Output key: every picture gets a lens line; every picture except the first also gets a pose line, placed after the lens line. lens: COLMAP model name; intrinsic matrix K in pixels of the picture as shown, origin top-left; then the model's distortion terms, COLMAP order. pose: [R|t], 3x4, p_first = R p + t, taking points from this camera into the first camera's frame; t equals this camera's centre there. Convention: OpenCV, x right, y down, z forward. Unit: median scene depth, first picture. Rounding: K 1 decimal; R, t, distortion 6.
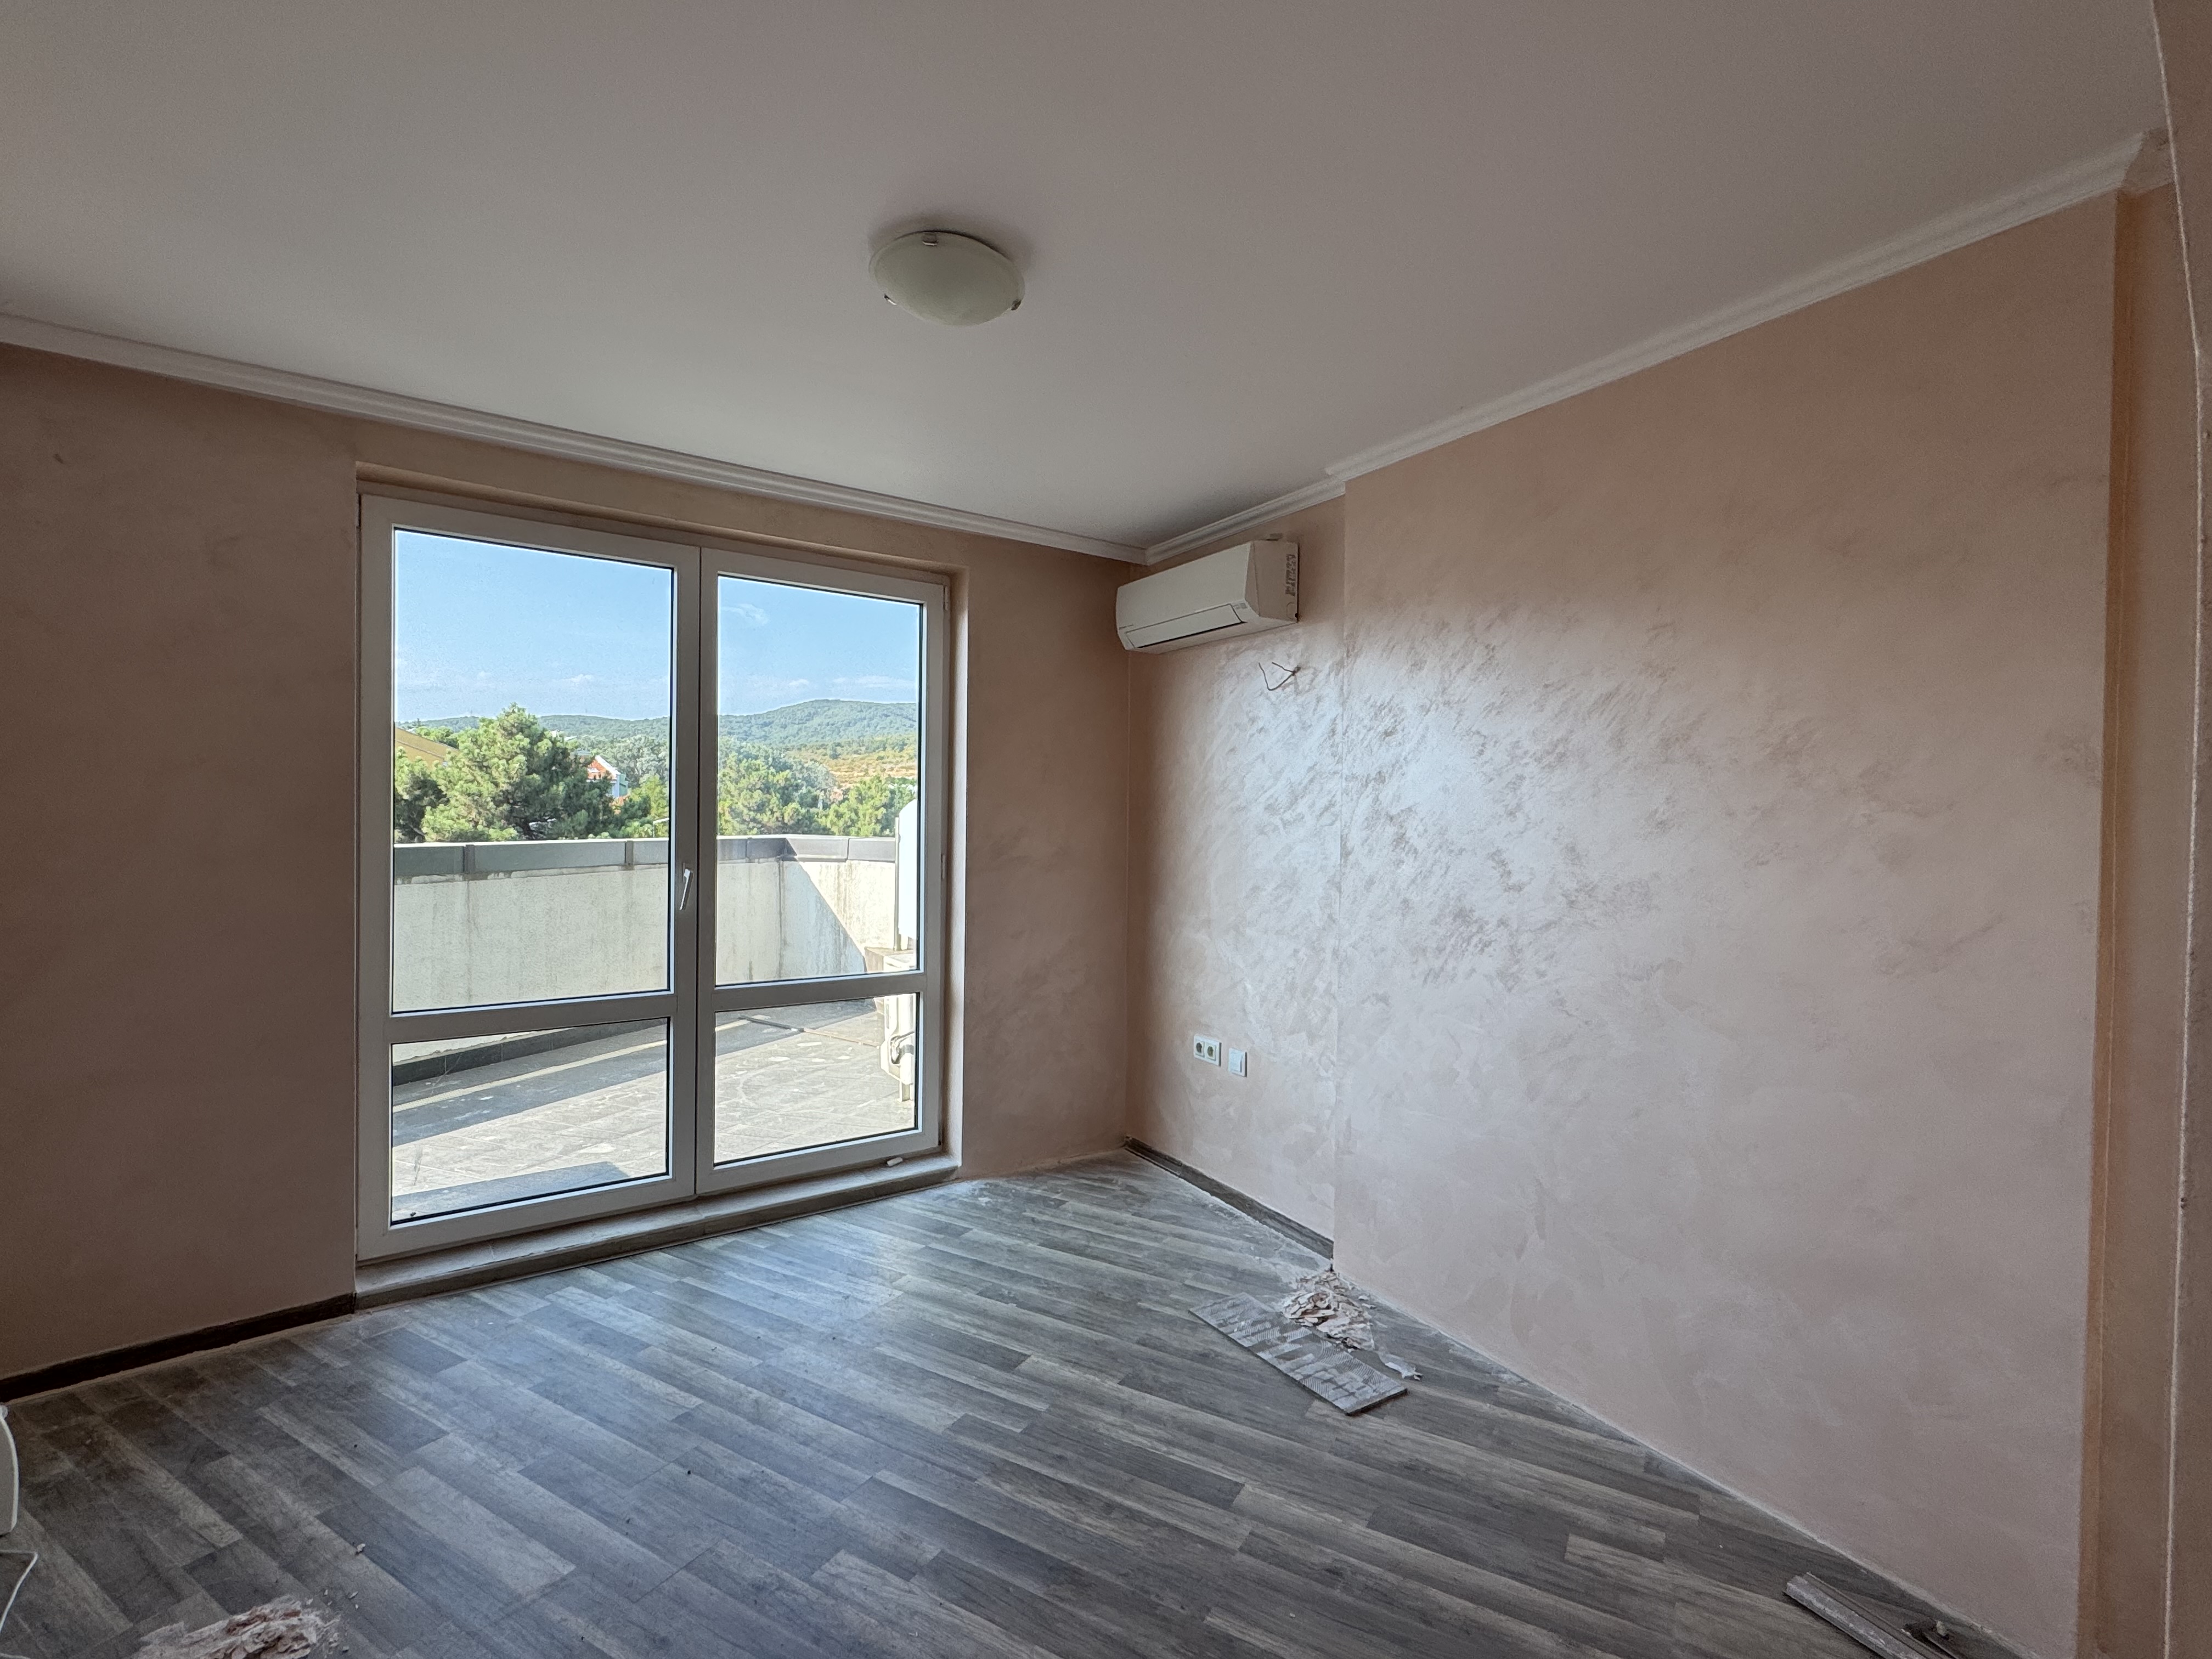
lens RADIAL K [[1053.5, 0, 1085.0], [0, 1053.5, 826.2], [0, 0, 1]] dist [-0.003029, 0.000939]
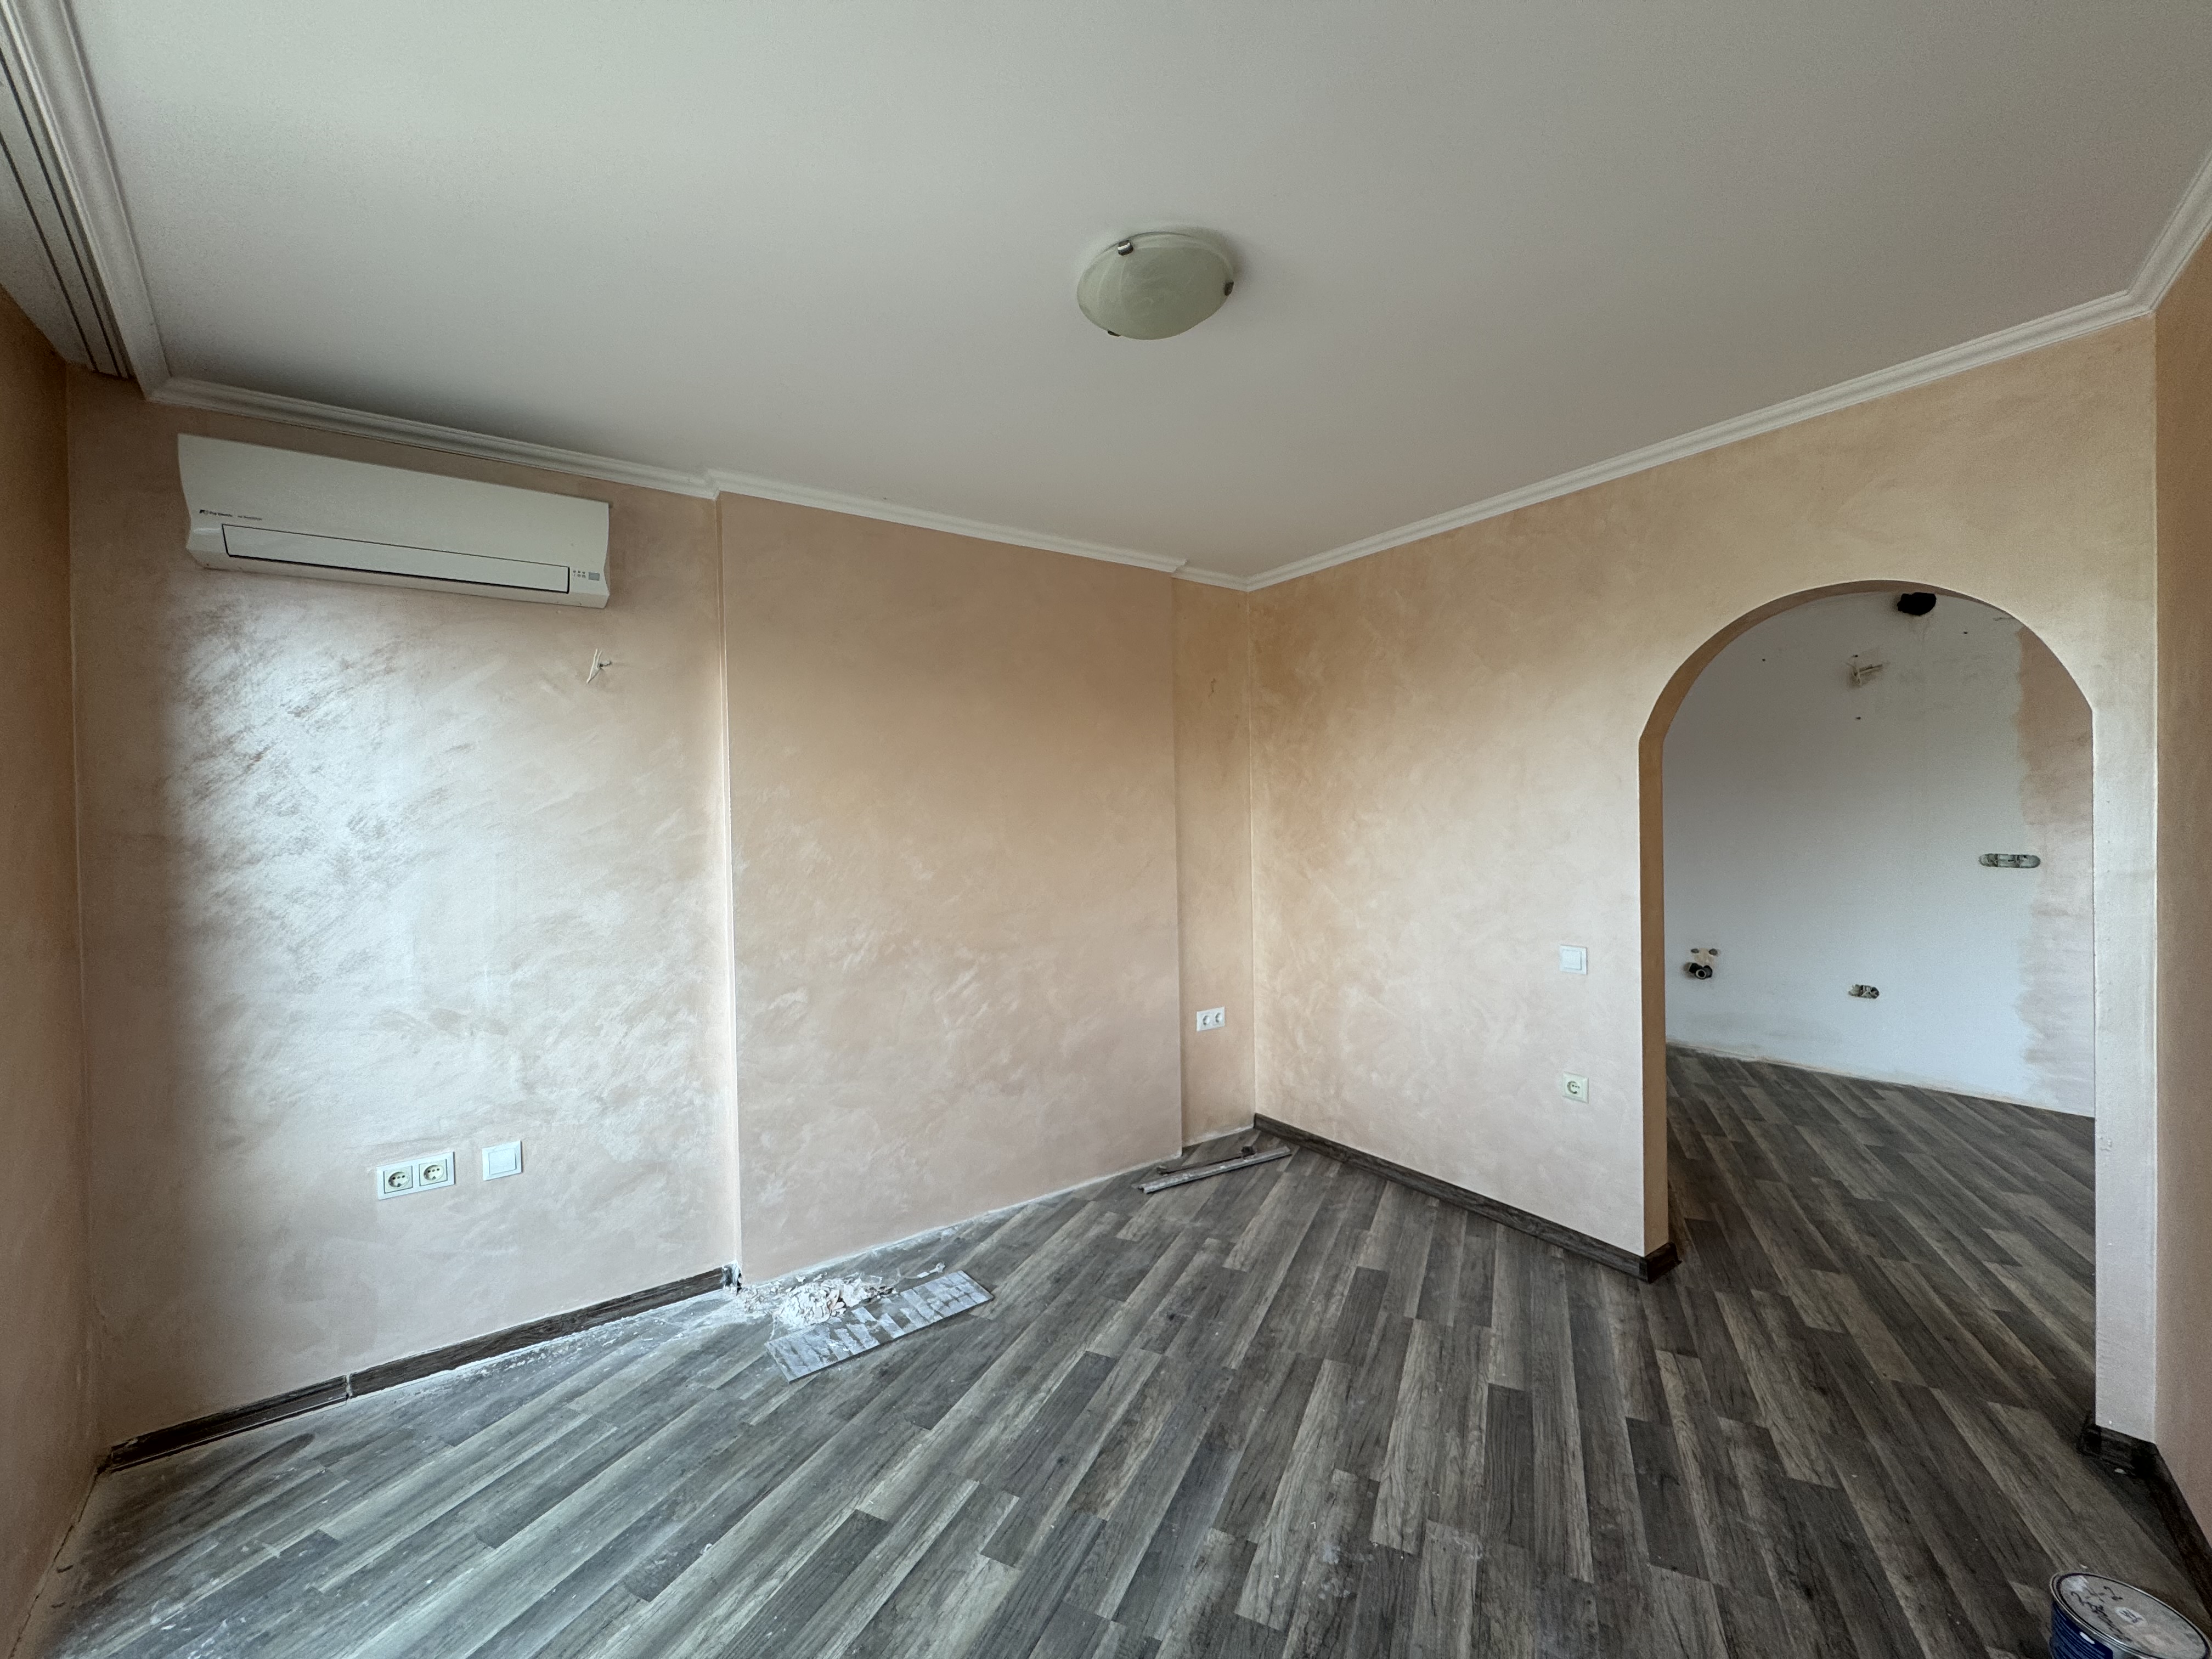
lens RADIAL K [[880.3, 0, 1105.2], [0, 880.3, 830.7], [0, 0, 1]] dist [-0.003351, 0.000352]
pose [[-0.099998, -0.025043, 0.994672, -0.626808], [0.032313, 0.999074, 0.028402, -0.021383], [-0.994463, 0.034981, -0.099096, 0.748048]]
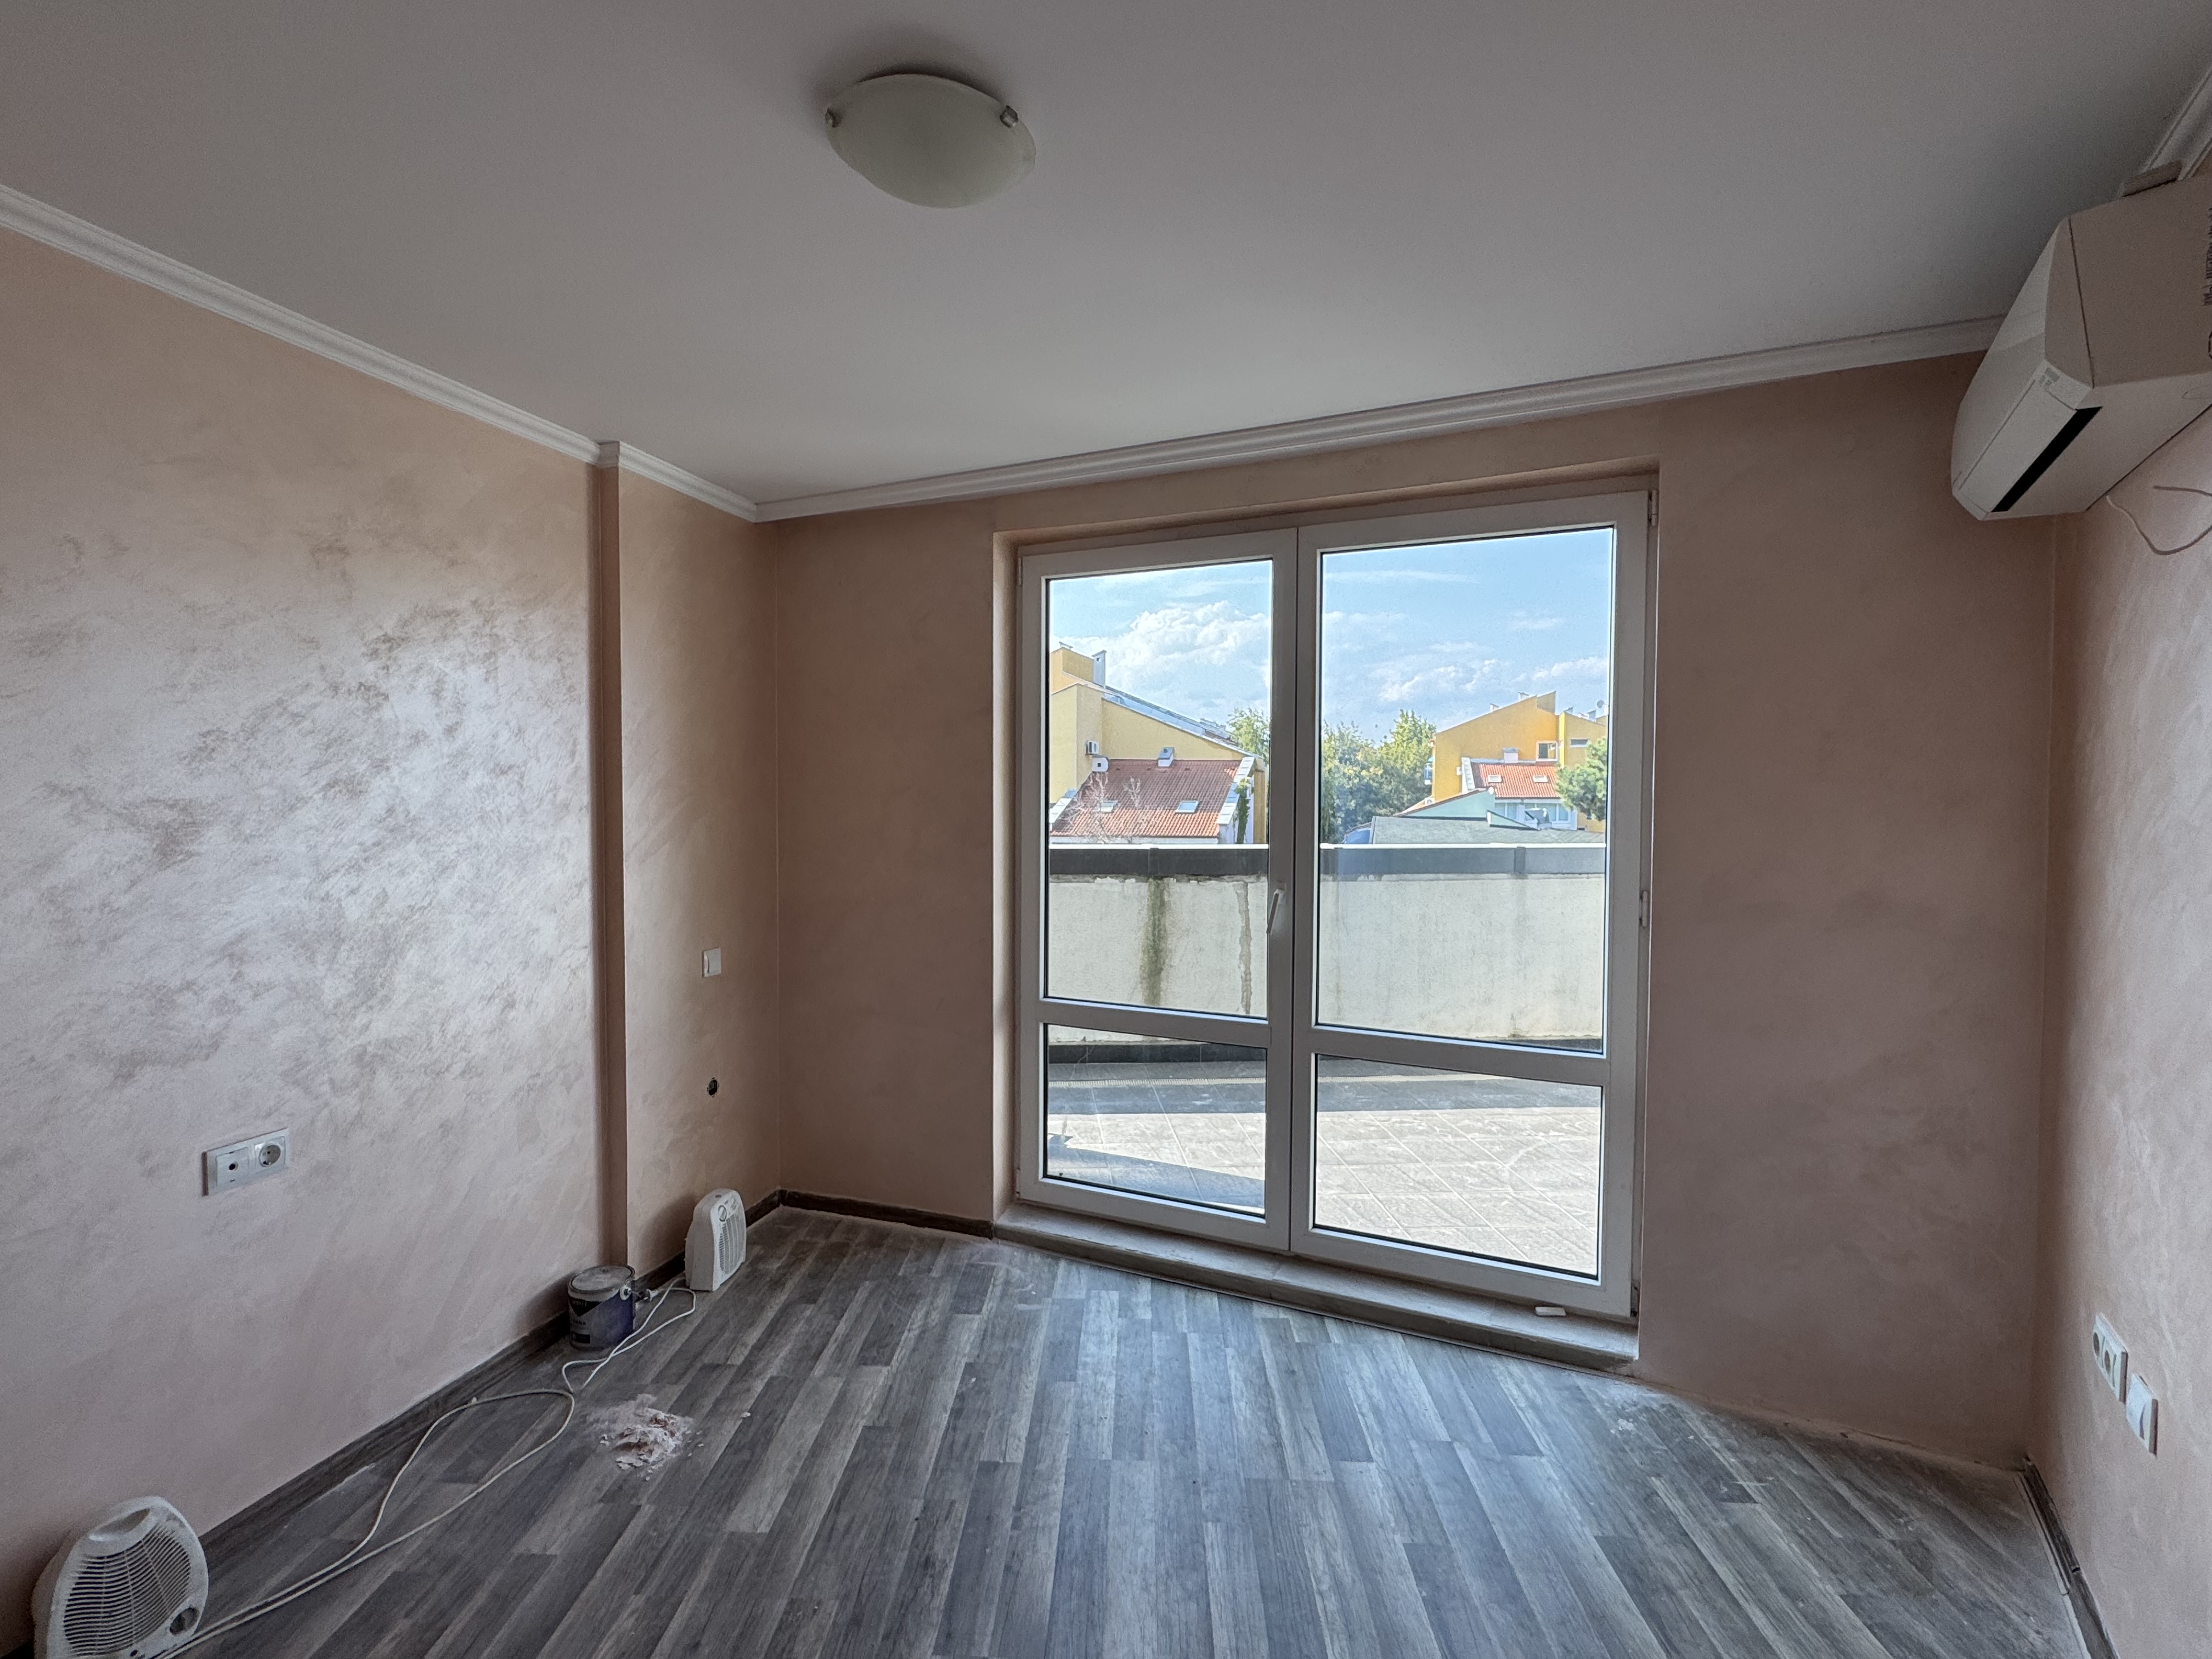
lens RADIAL K [[1053.5, 0, 1085.0], [0, 1053.5, 826.2], [0, 0, 1]] dist [-0.003029, 0.000939]
pose [[0.467580, 0.016320, -0.883800, 0.387093], [-0.007949, 0.999867, 0.014258, -0.028176], [0.883915, 0.000359, 0.467648, 0.486489]]
